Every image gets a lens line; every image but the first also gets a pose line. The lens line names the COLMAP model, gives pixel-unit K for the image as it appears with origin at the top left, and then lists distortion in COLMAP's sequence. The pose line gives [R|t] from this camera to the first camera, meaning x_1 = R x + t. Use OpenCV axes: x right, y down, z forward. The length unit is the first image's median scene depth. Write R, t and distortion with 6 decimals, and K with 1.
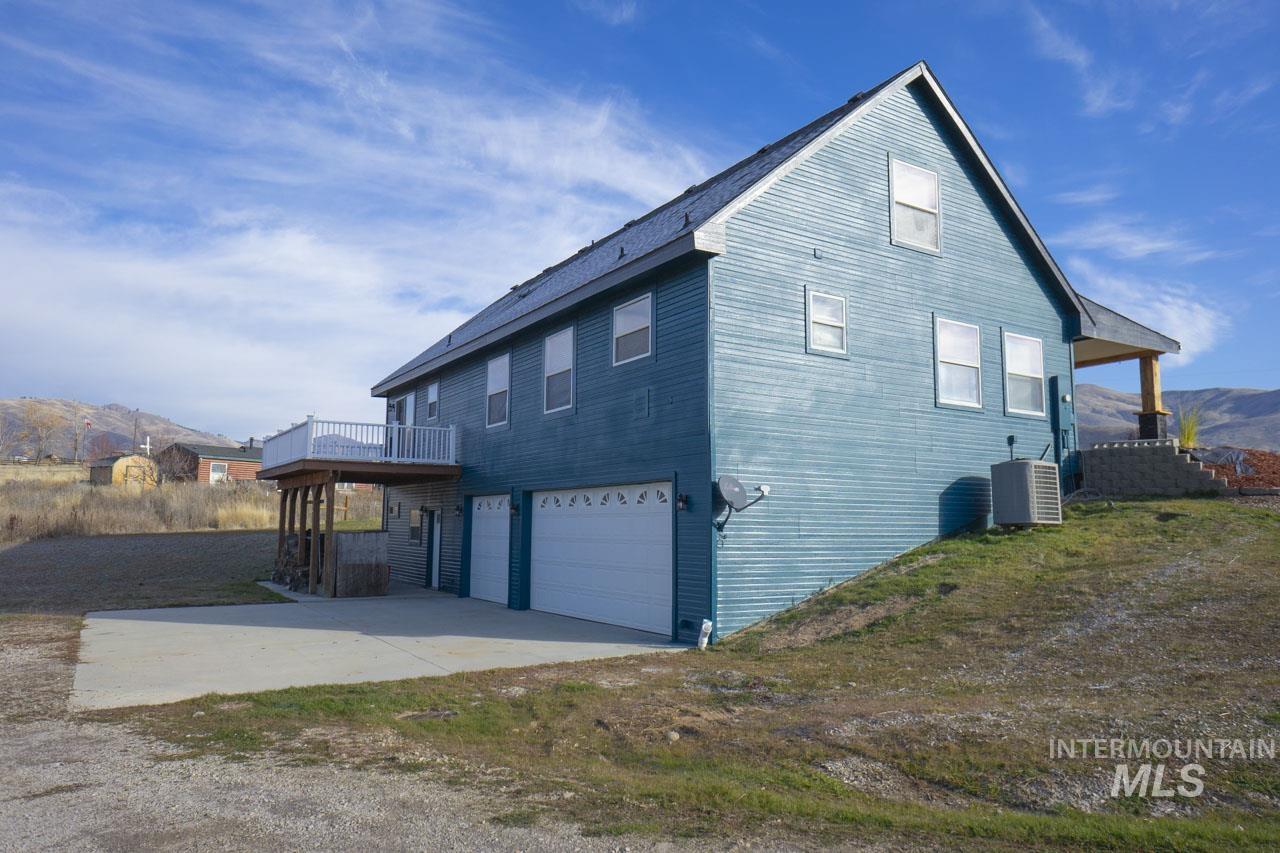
lens RADIAL K [[851.7, 0, 640.0], [0, 851.7, 426.5], [0, 0, 1]] dist [0.030709, 0.000025]
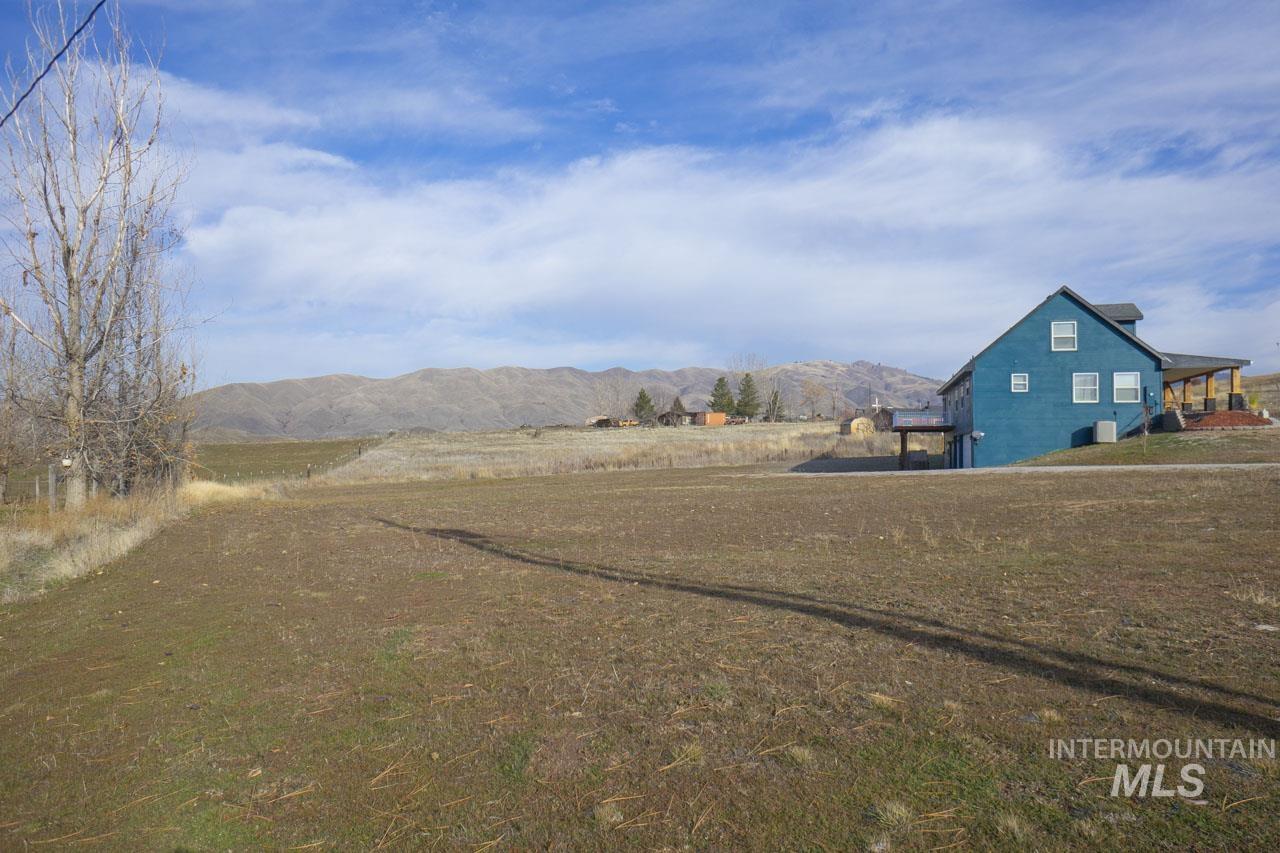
lens RADIAL K [[851.7, 0, 640.0], [0, 851.7, 426.5], [0, 0, 1]] dist [0.030709, 0.000025]
pose [[0.692182, -0.034602, -0.720893, 0.365903], [0.082465, 0.996100, 0.031370, -0.040740], [0.716996, -0.081162, 0.692336, -0.545079]]
